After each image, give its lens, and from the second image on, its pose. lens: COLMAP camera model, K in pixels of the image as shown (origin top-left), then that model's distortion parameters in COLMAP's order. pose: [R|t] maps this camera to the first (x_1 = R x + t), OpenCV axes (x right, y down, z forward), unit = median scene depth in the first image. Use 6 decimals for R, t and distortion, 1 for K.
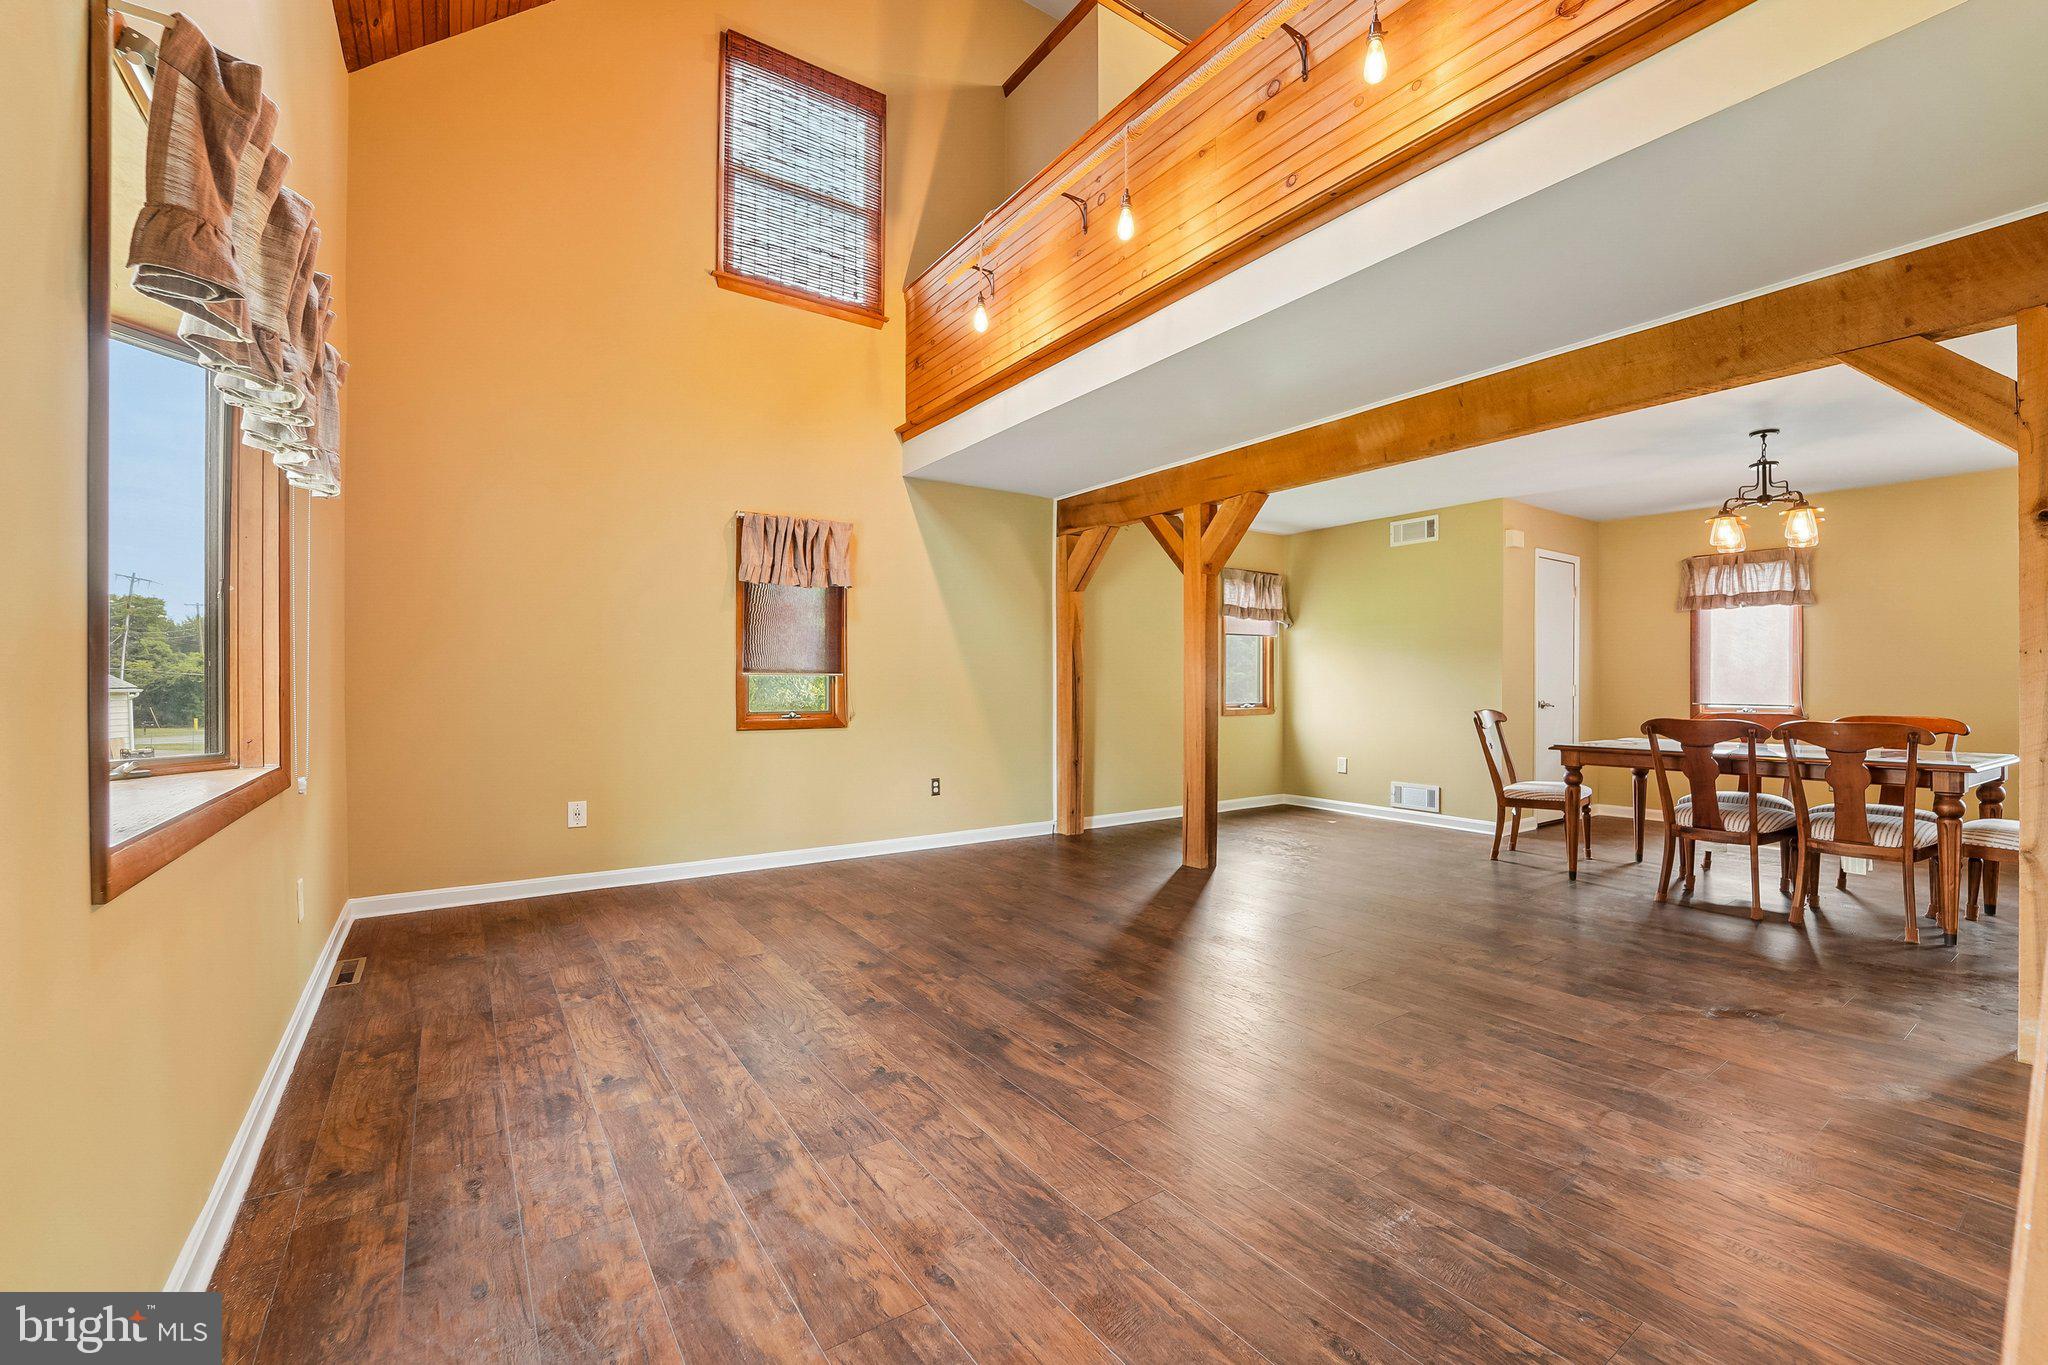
lens RADIAL K [[832.8, 0, 1048.6], [0, 832.8, 691.2], [0, 0, 1]] dist [-0.018805, 0.000150]
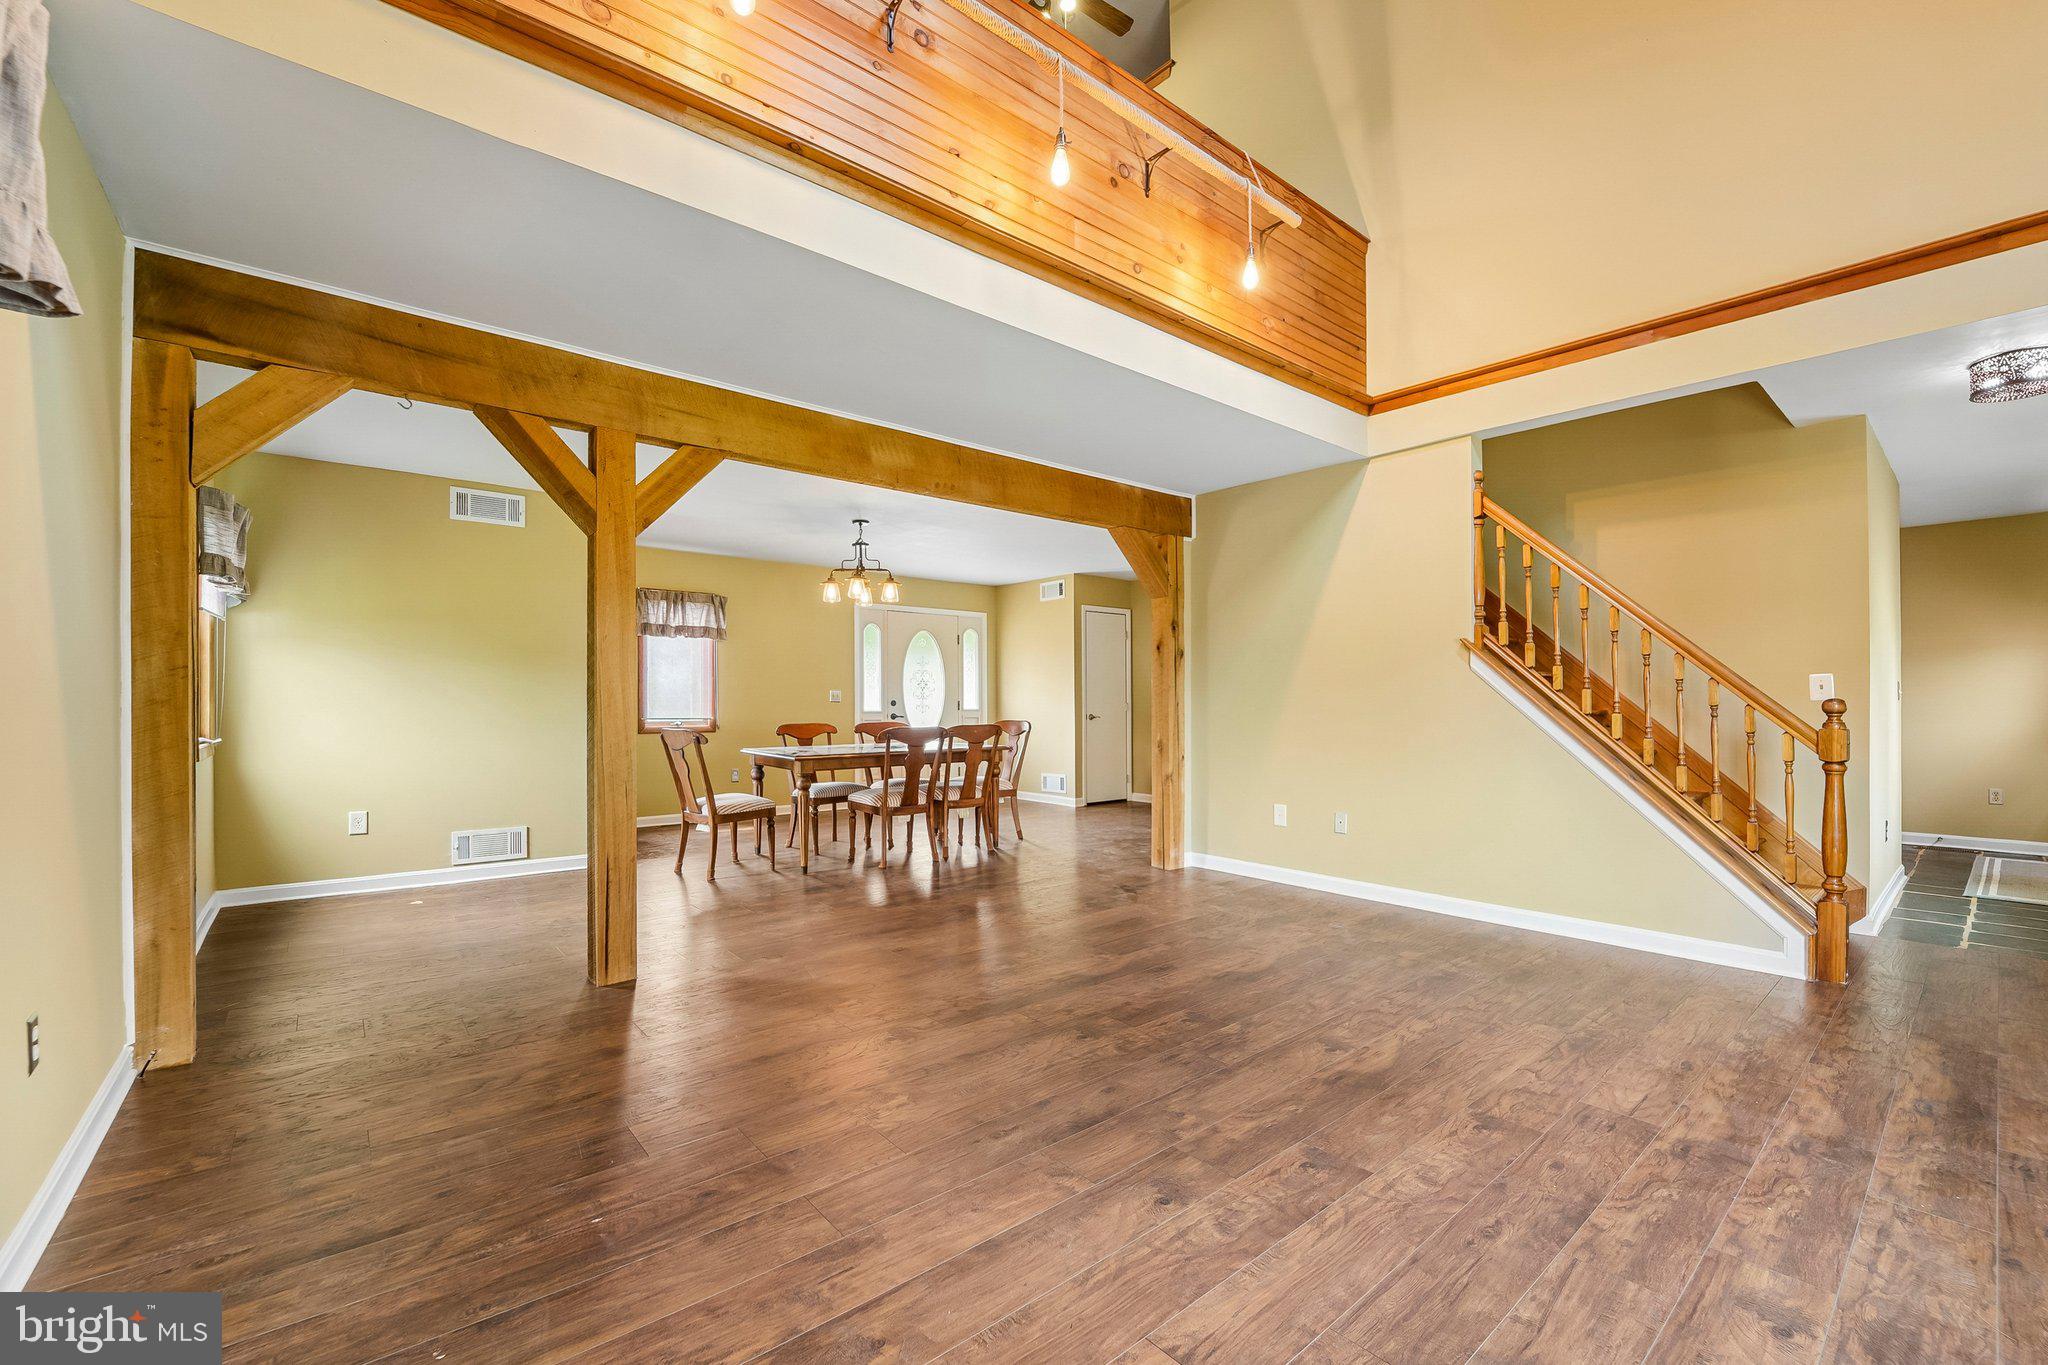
lens RADIAL K [[840.8, 0, 1016.0], [0, 840.8, 698.7], [0, 0, 1]] dist [-0.026529, 0.003883]
pose [[-0.066639, 0.001601, 0.997776, -0.884313], [0.009726, 0.999952, -0.000955, -0.014372], [-0.997730, 0.009641, -0.066651, 1.283376]]
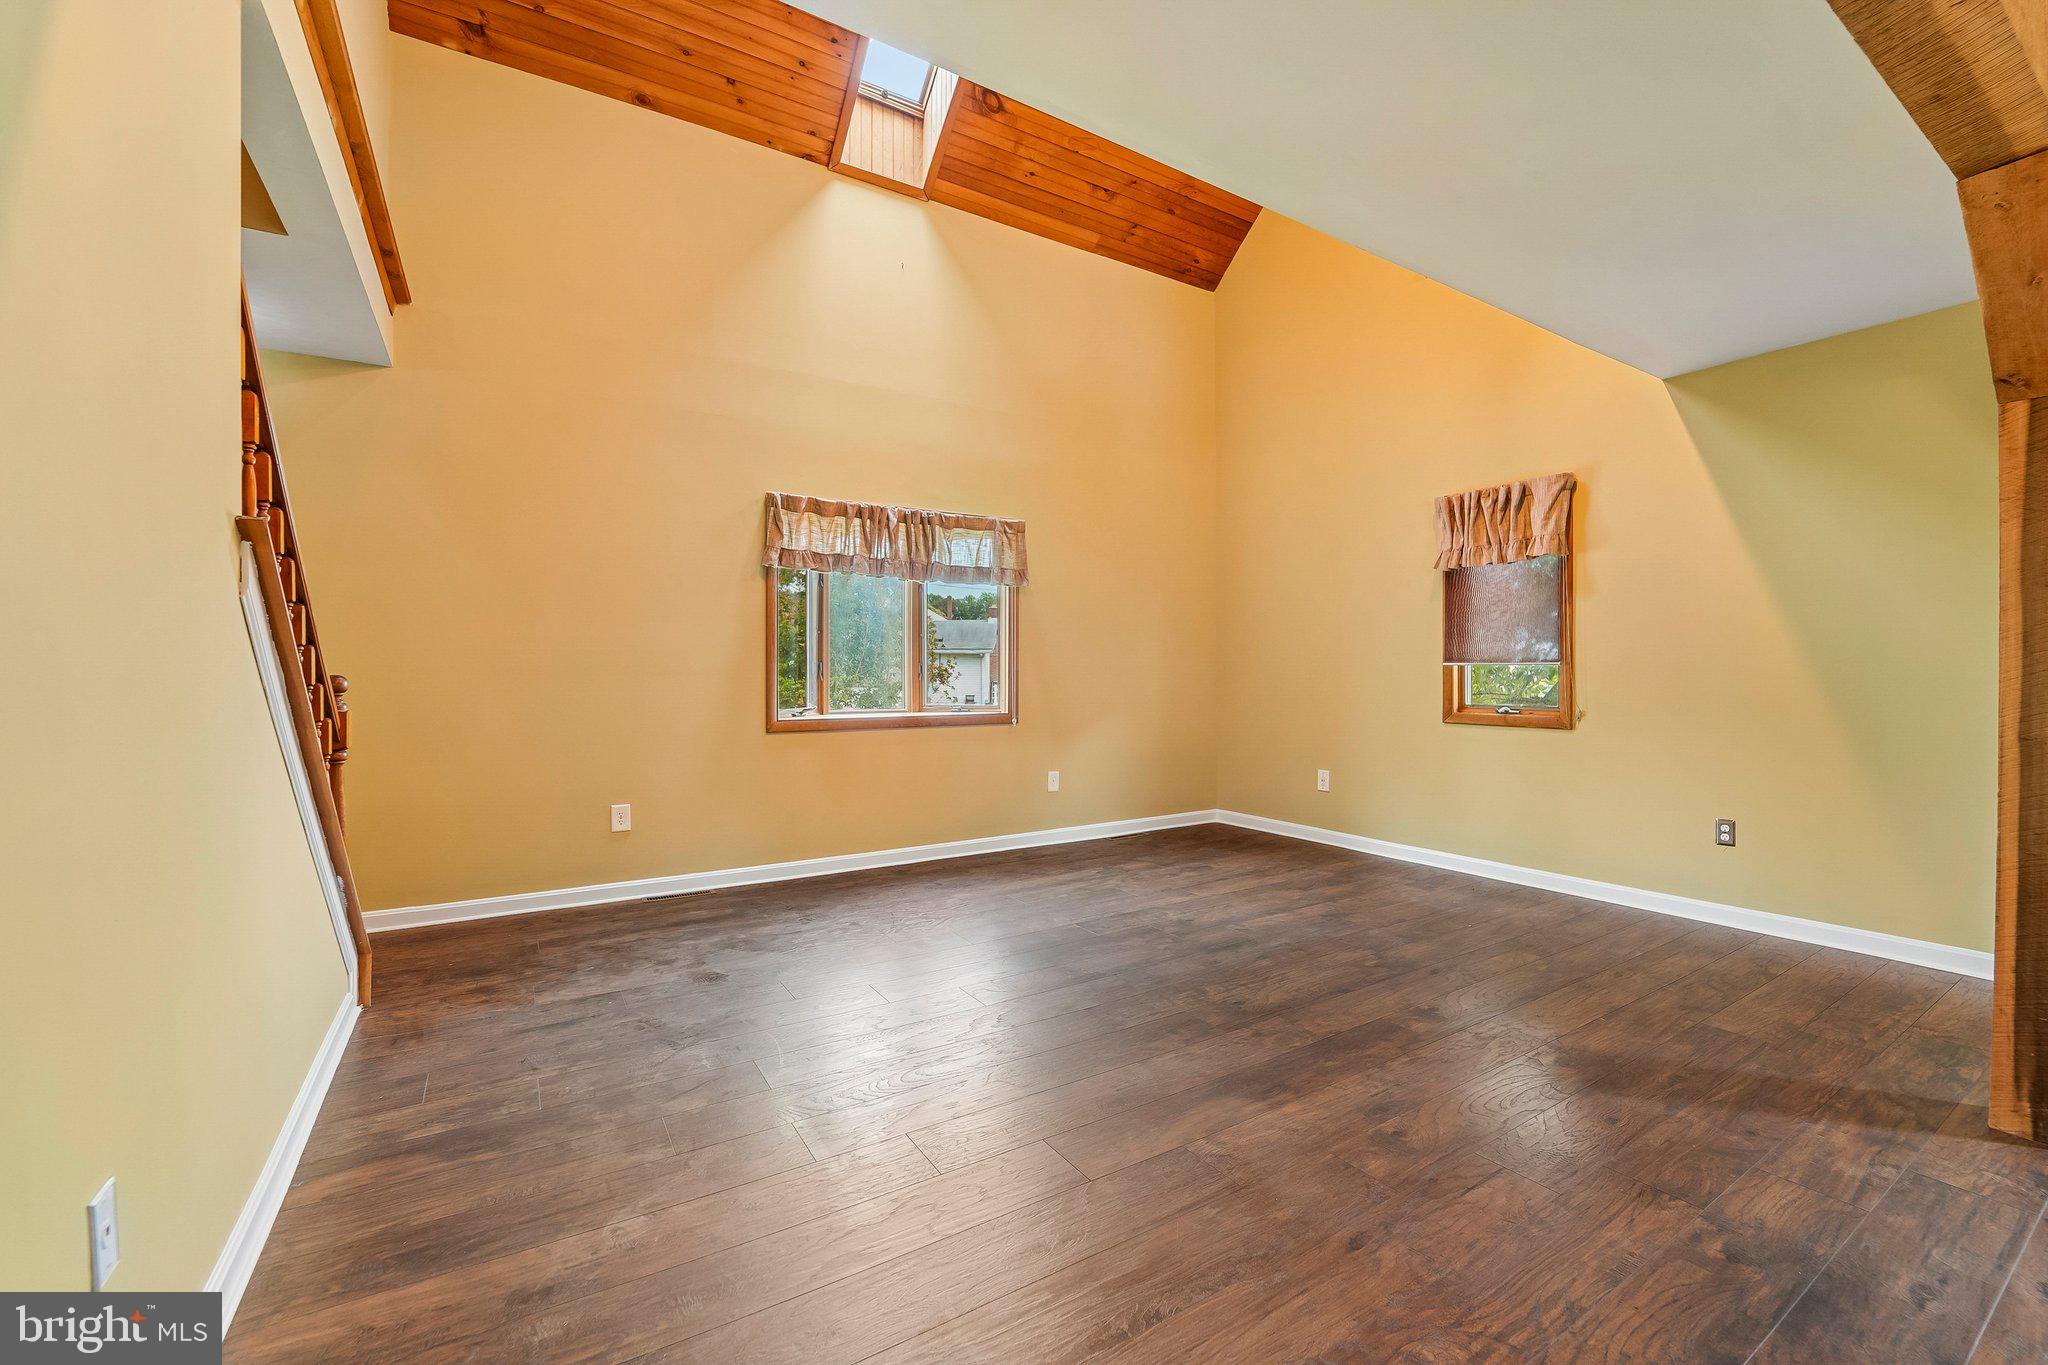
lens RADIAL K [[848.2, 0, 1027.2], [0, 848.2, 677.1], [0, 0, 1]] dist [0.000254, 0.000086]
pose [[-0.059019, 0.004598, -0.998246, 1.075061], [-0.006363, 0.999967, 0.004982, -0.012488], [0.998237, 0.006646, -0.058988, 0.955141]]
